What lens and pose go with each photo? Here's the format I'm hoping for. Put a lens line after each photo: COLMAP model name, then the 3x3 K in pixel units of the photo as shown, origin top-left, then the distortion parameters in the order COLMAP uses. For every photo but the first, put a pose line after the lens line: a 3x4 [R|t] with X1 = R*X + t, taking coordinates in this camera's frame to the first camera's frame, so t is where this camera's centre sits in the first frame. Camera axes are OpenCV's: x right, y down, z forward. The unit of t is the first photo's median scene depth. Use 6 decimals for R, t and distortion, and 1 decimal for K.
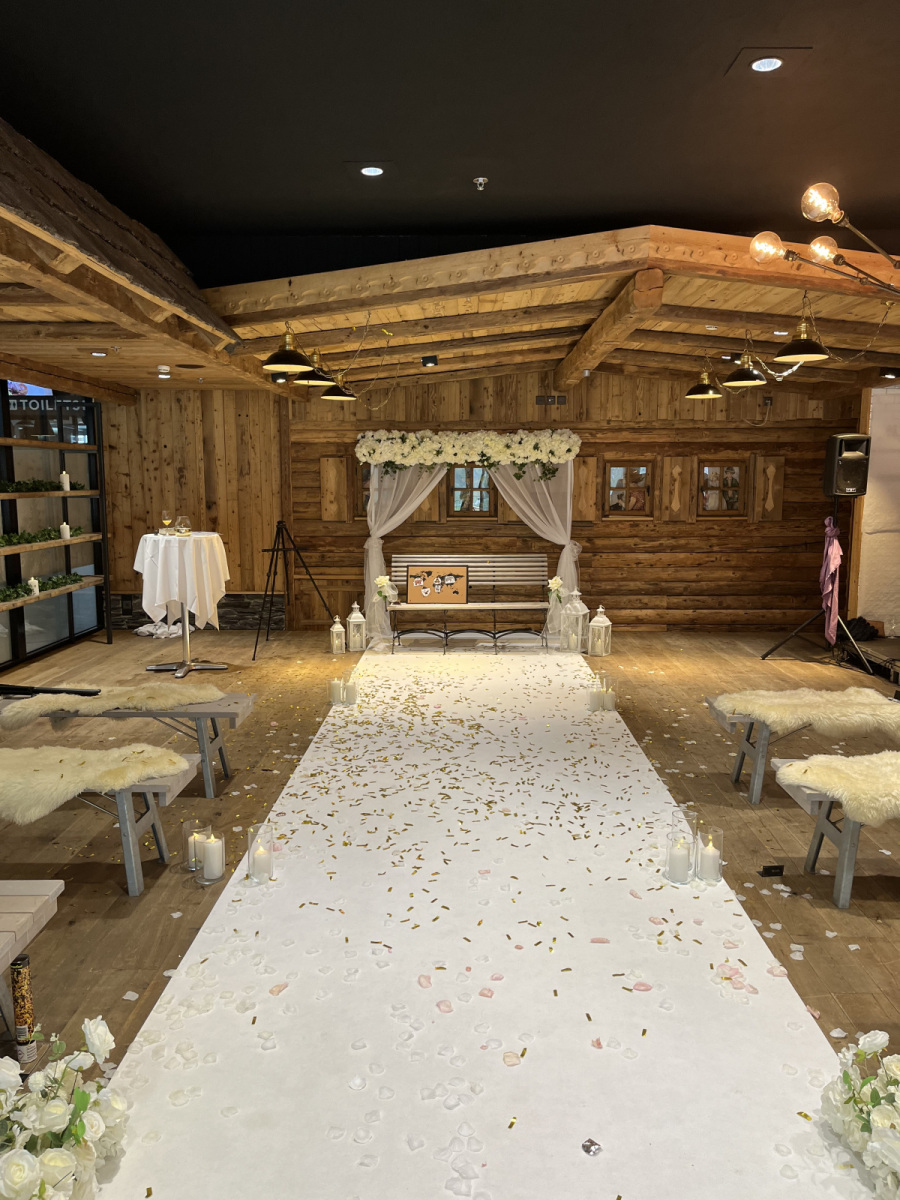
lens RADIAL K [[914.8, 0, 451.4], [0, 914.8, 602.6], [0, 0, 1]] dist [0.015540, -0.017256]
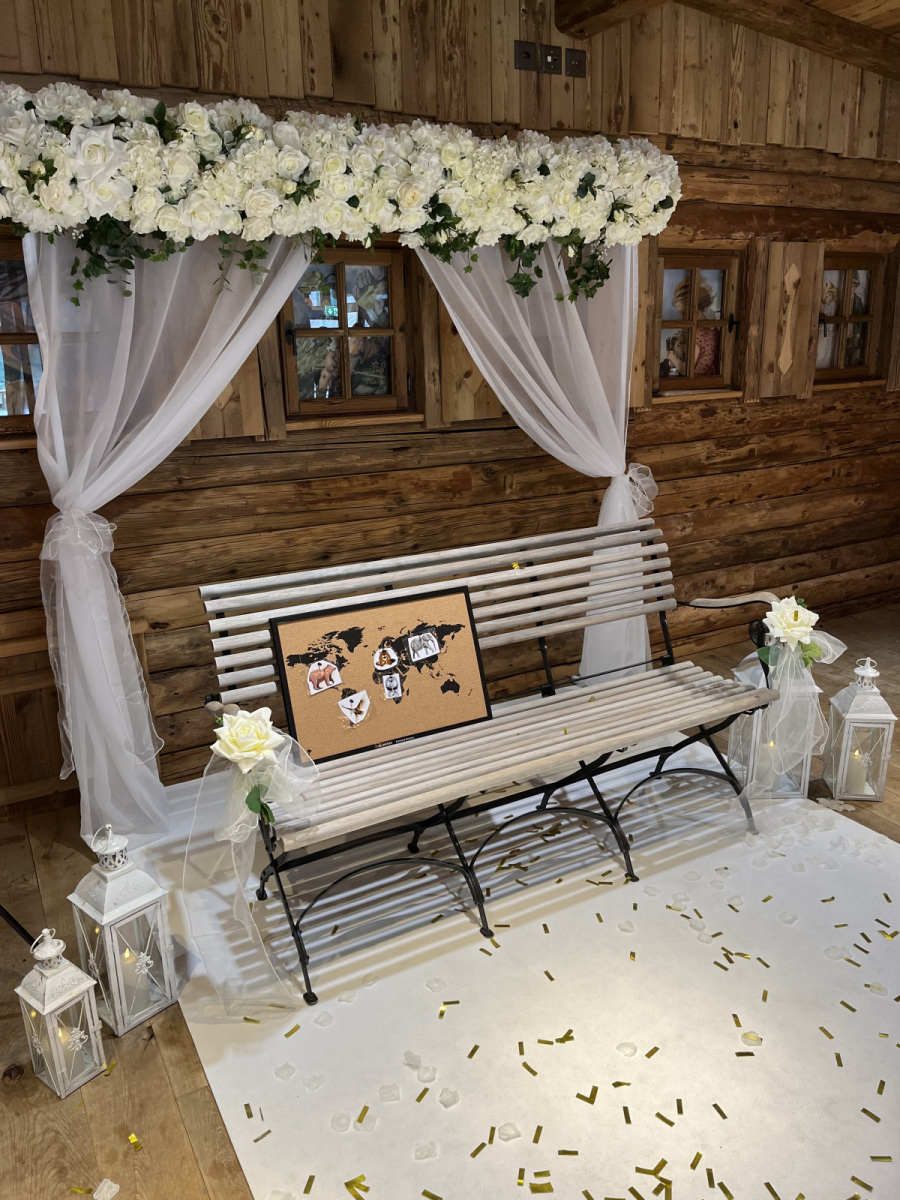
lens RADIAL K [[914.8, 0, 450.4], [0, 914.8, 595.7], [0, 0, 1]] dist [0.015540, -0.017256]
pose [[0.865194, -0.155949, 0.476571, -0.120773], [0.092079, 0.983658, 0.154719, -0.078982], [-0.492911, -0.089980, 0.865414, 0.699066]]
